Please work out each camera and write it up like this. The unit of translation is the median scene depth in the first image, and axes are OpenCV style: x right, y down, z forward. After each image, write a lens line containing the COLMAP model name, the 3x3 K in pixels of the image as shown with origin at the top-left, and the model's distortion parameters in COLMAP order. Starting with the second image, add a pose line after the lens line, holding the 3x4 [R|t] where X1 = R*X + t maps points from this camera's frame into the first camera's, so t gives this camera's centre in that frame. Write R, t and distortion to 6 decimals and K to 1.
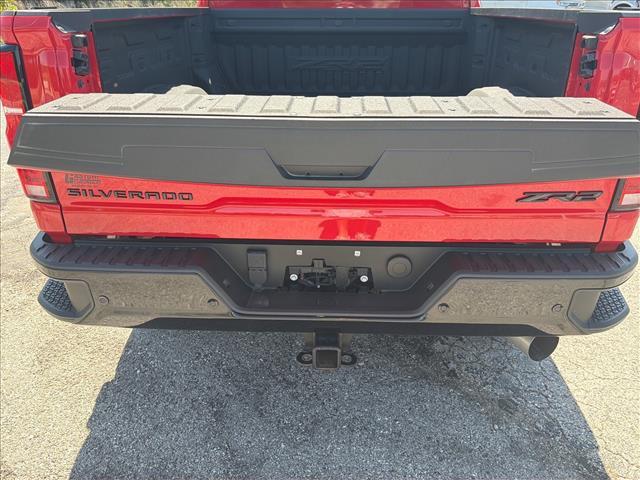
lens RADIAL K [[498.6, 0, 320.0], [0, 498.6, 240.0], [0, 0, 1]] dist [0.095880, -0.000775]
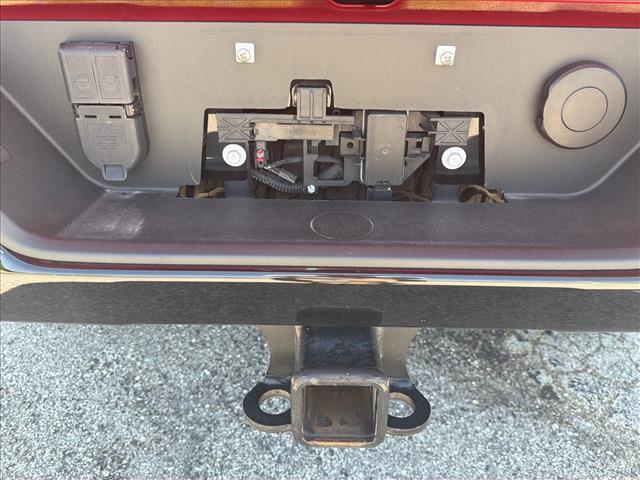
lens RADIAL K [[513.2, 0, 320.0], [0, 513.2, 240.0], [0, 0, 1]] dist [-0.000783, -0.000378]
pose [[0.999812, -0.001142, 0.019373, -0.002794], [0.000665, 0.999697, 0.024618, 0.087808], [-0.019395, -0.024601, 0.999509, 0.483580]]
